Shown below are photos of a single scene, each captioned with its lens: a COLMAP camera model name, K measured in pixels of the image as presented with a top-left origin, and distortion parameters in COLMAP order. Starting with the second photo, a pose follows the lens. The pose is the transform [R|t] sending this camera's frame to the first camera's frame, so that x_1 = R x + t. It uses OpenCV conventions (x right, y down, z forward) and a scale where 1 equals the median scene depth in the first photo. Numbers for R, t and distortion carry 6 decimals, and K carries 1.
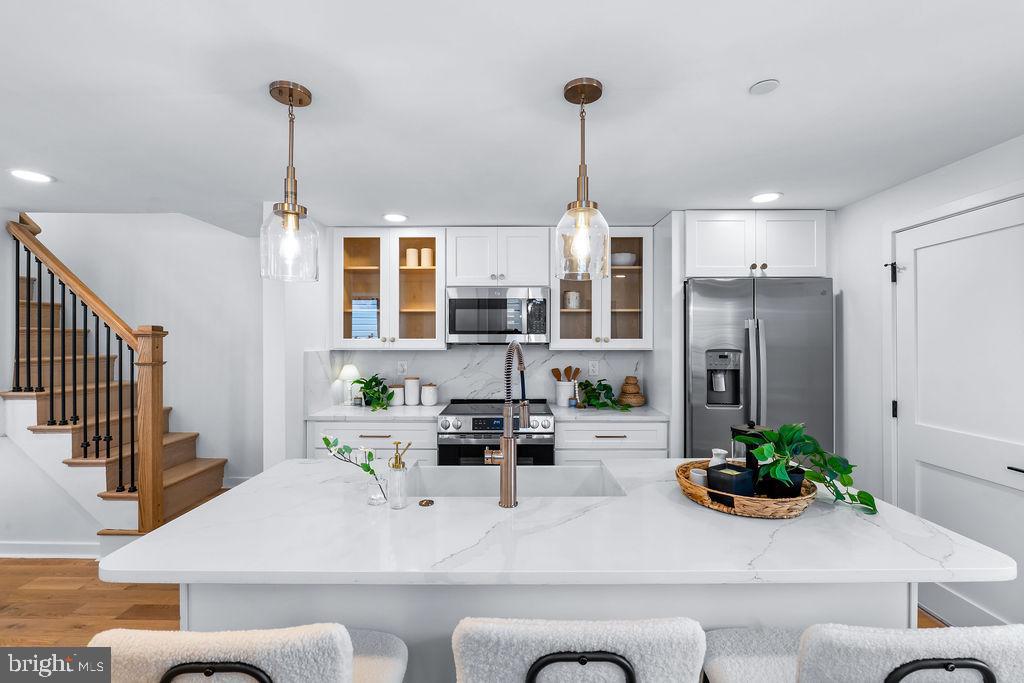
lens RADIAL K [[437.7, 0, 512.0], [0, 437.7, 341.5], [0, 0, 1]] dist [-0.006506, -0.000299]
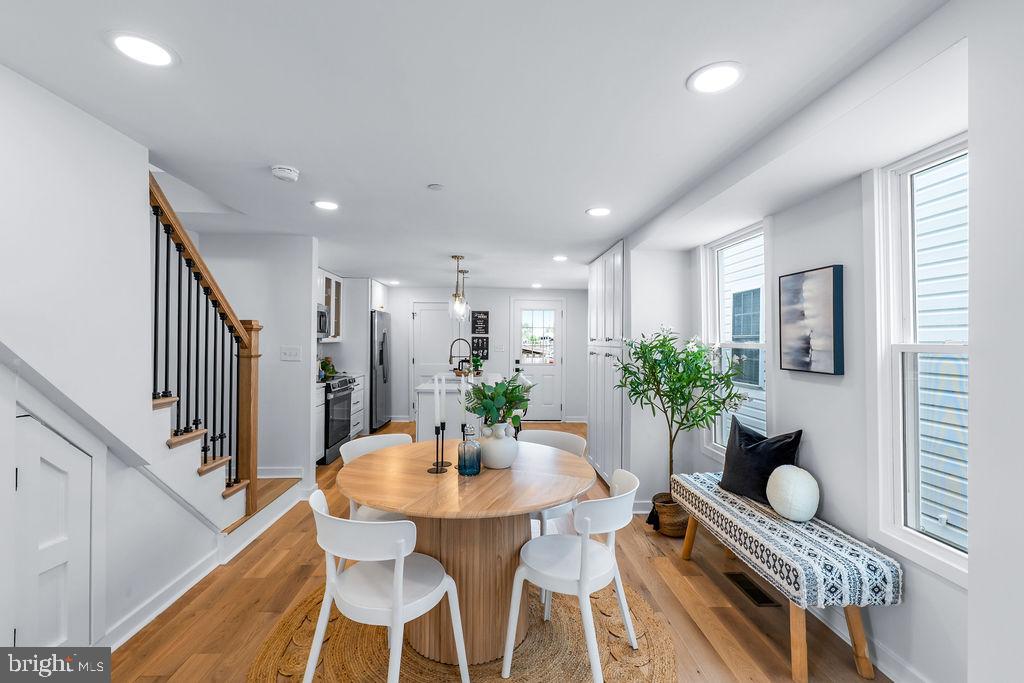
lens RADIAL K [[445.2, 0, 505.2], [0, 445.2, 339.0], [0, 0, 1]] dist [-0.003865, -0.000232]
pose [[-0.044334, 0.003406, 0.999011, -1.735301], [-0.006550, 0.999972, -0.003700, 0.007210], [-0.998995, -0.006708, -0.044310, 0.379011]]
